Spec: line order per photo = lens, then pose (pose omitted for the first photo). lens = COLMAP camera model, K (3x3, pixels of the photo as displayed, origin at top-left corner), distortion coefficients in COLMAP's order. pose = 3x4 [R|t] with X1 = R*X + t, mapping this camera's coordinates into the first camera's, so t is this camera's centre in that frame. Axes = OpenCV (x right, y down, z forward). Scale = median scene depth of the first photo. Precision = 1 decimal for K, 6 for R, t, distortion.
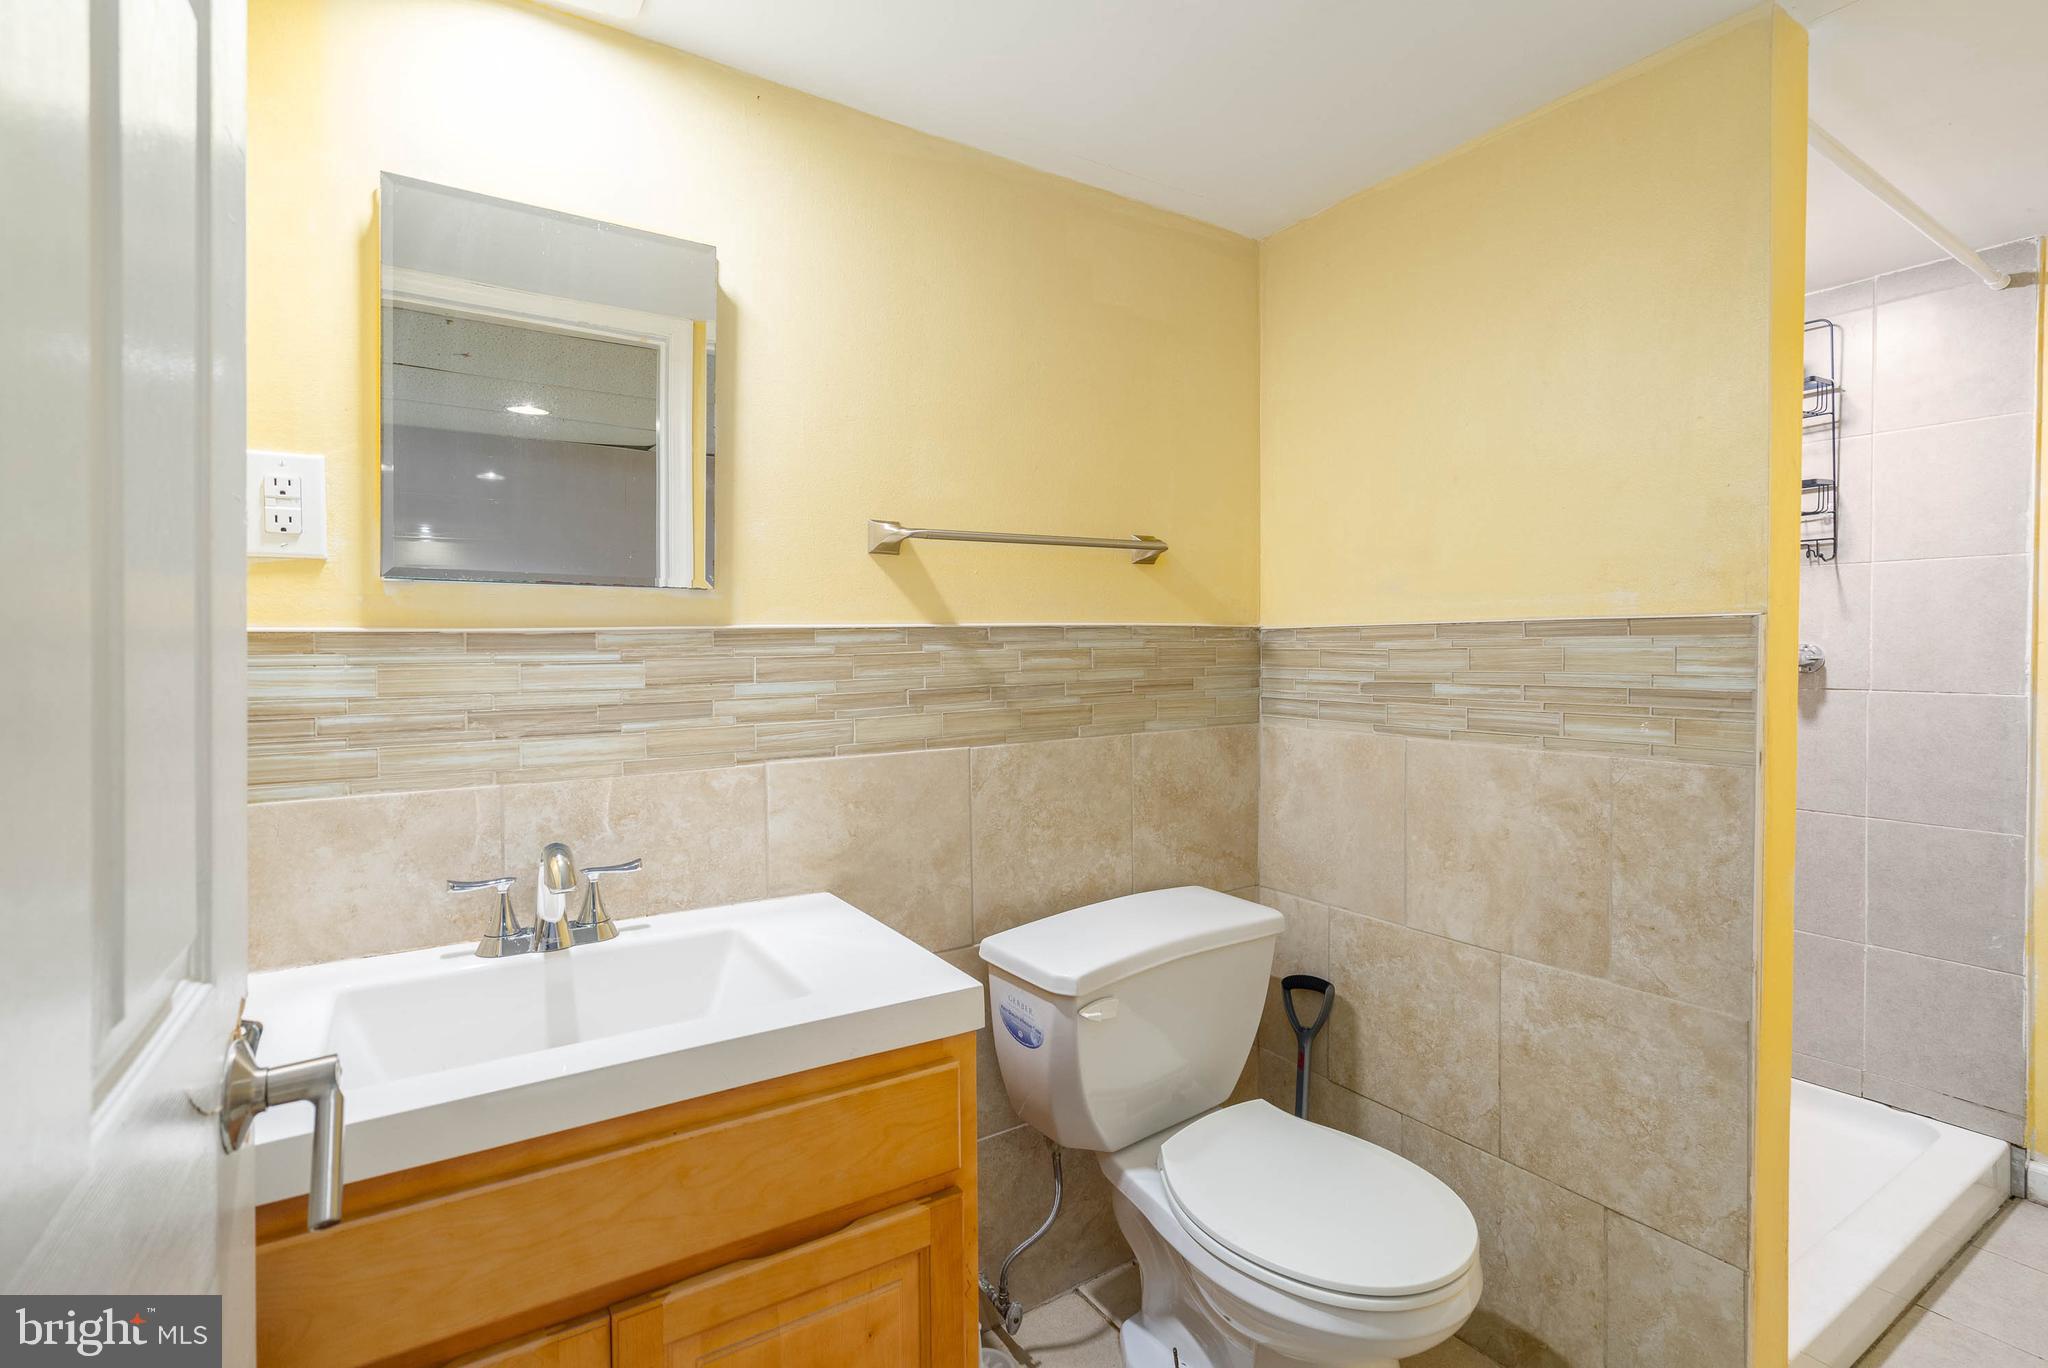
lens RADIAL K [[927.9, 0, 1021.2], [0, 927.9, 664.5], [0, 0, 1]] dist [-0.000180, -0.000281]
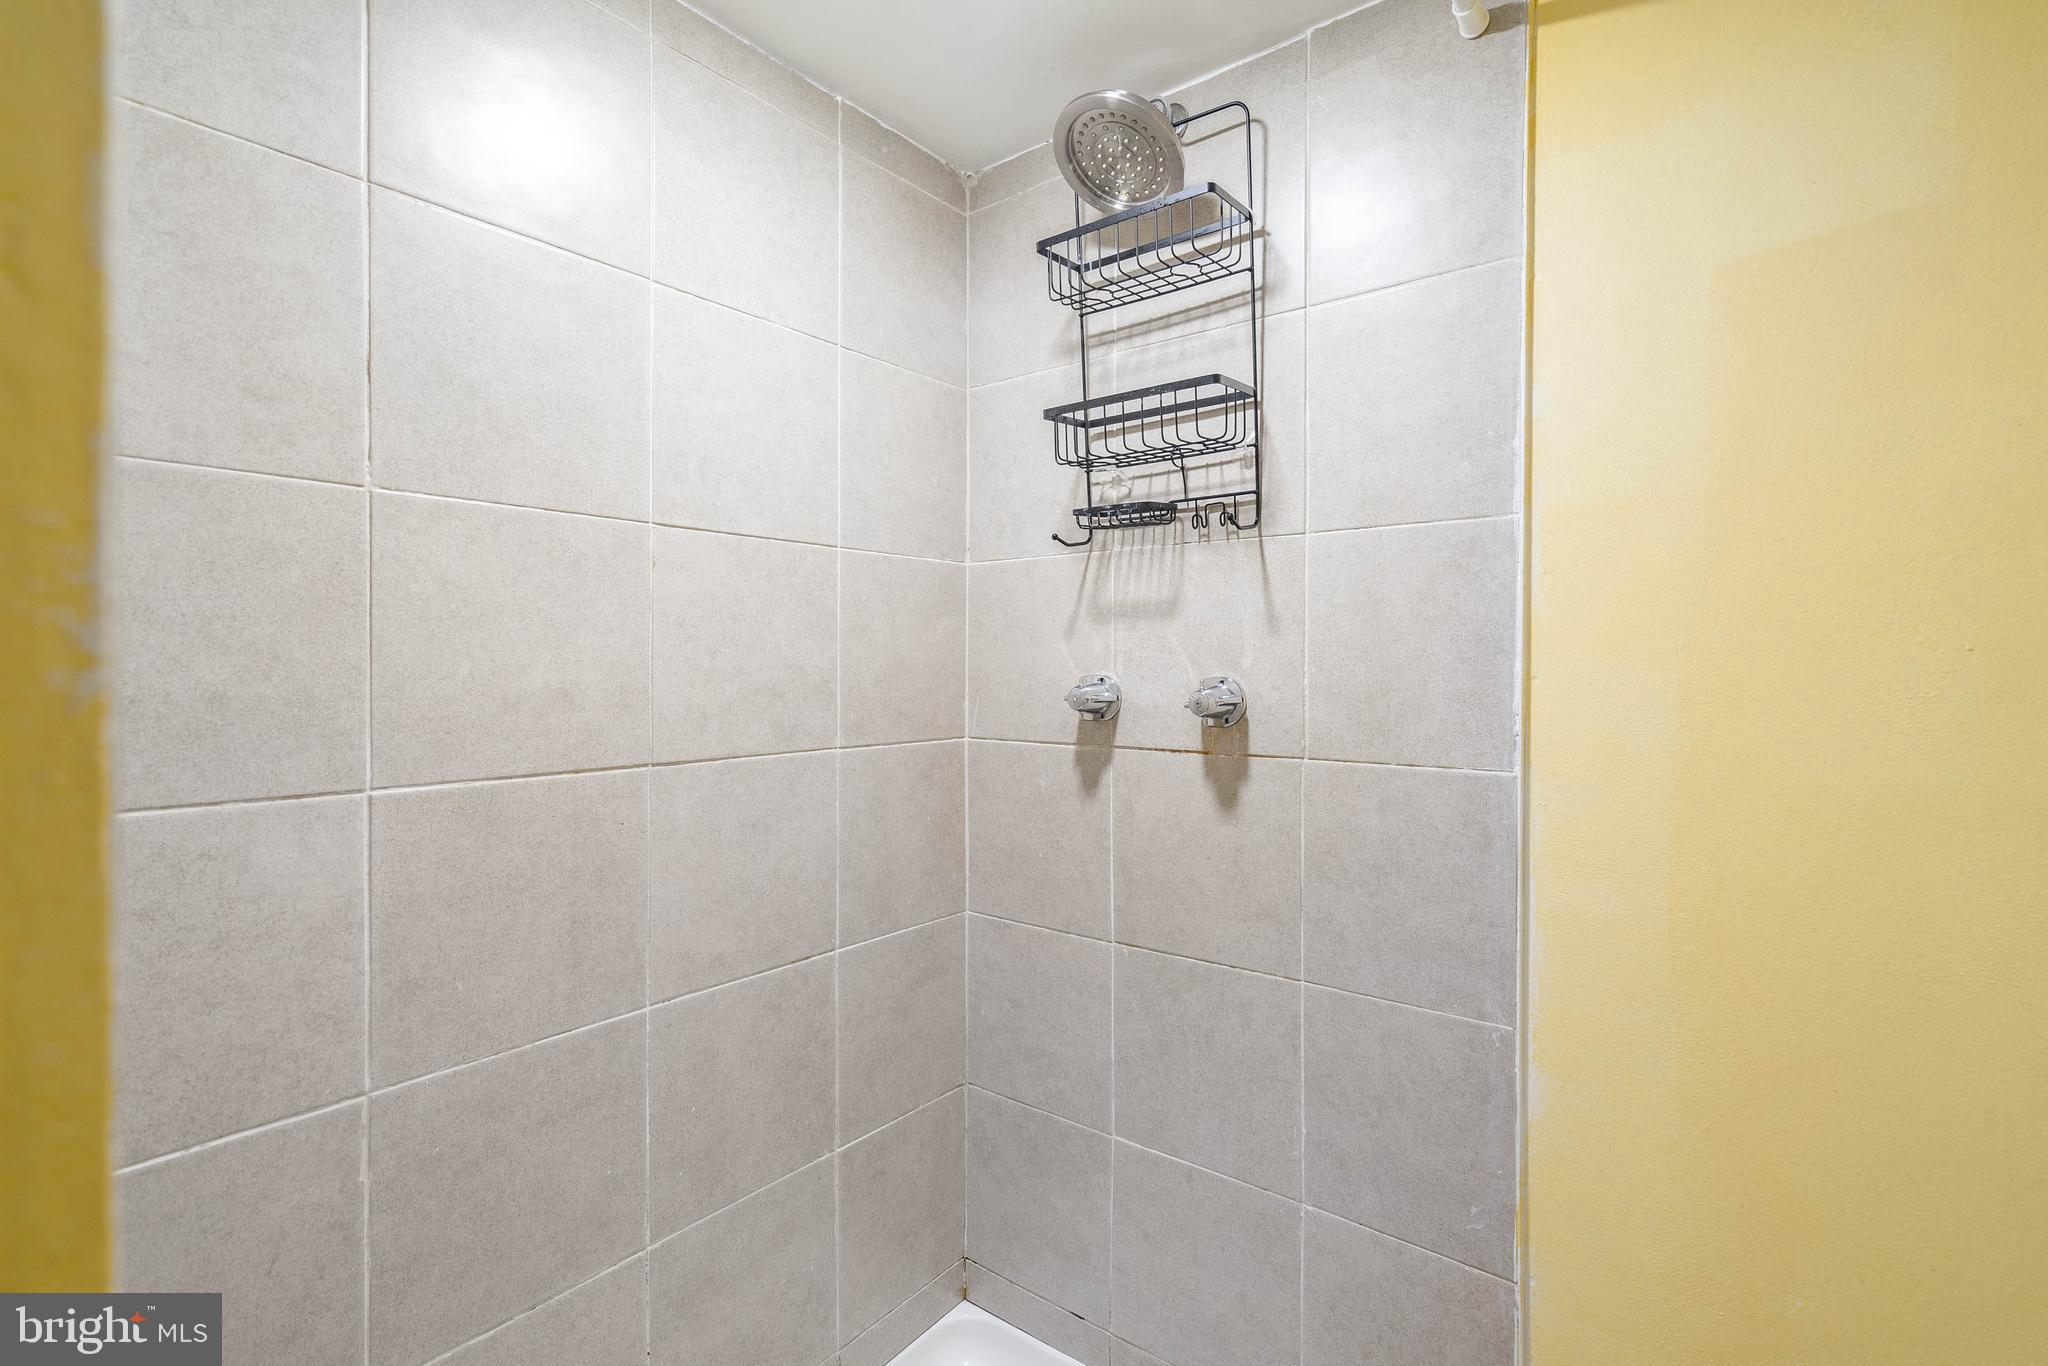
lens RADIAL K [[941.8, 0, 1032.5], [0, 941.8, 687.0], [0, 0, 1]] dist [0.000039, 0.000034]
pose [[0.939336, -0.006878, 0.342928, 0.561606], [0.006641, 0.999976, 0.001864, -0.018470], [-0.342933, 0.000526, 0.939360, 0.516295]]
